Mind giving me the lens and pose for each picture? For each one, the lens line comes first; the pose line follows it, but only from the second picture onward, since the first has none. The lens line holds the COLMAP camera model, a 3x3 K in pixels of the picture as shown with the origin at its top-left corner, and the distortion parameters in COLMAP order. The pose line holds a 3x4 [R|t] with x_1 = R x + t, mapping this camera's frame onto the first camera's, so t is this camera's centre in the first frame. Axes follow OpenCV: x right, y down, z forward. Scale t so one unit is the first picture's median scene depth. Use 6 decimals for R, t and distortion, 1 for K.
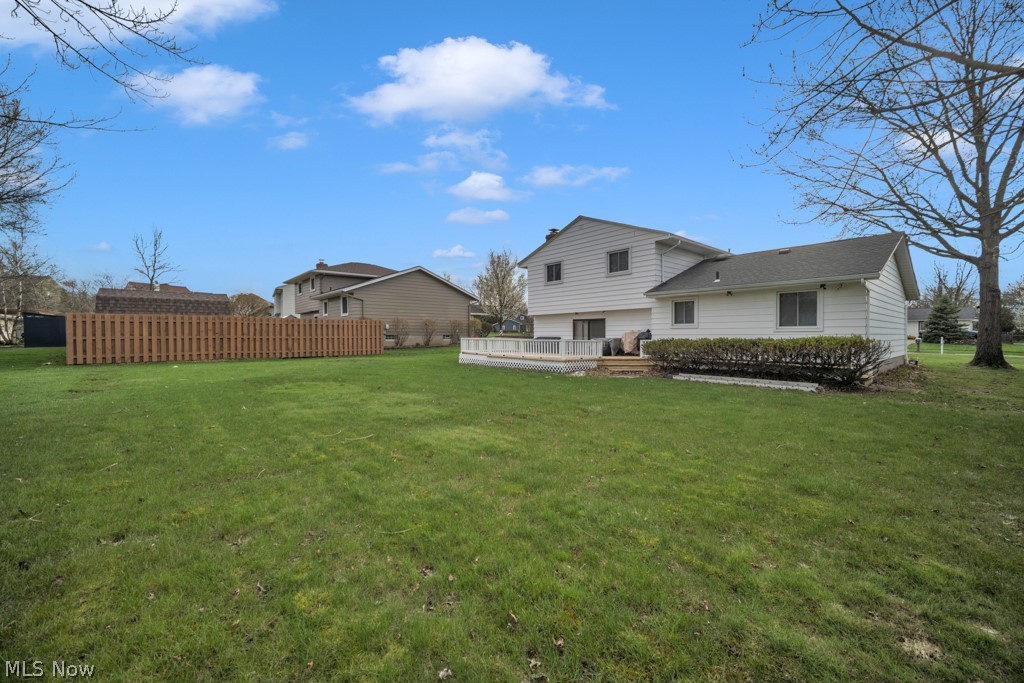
lens RADIAL K [[406.7, 0, 512.0], [0, 406.7, 341.5], [0, 0, 1]] dist [-0.000753, -0.000077]
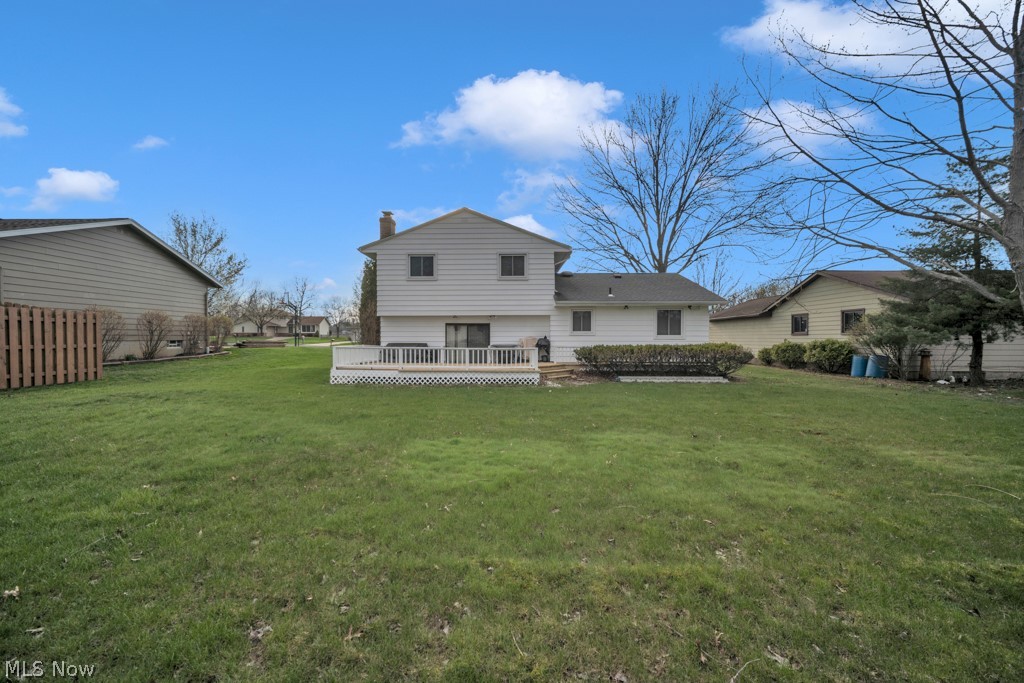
lens RADIAL K [[406.7, 0, 512.0], [0, 406.7, 341.5], [0, 0, 1]] dist [-0.000753, -0.000077]
pose [[0.660774, -0.005394, 0.750566, -0.450927], [0.008803, 0.999961, -0.000563, -0.014112], [-0.750534, 0.006980, 0.660795, 0.345053]]
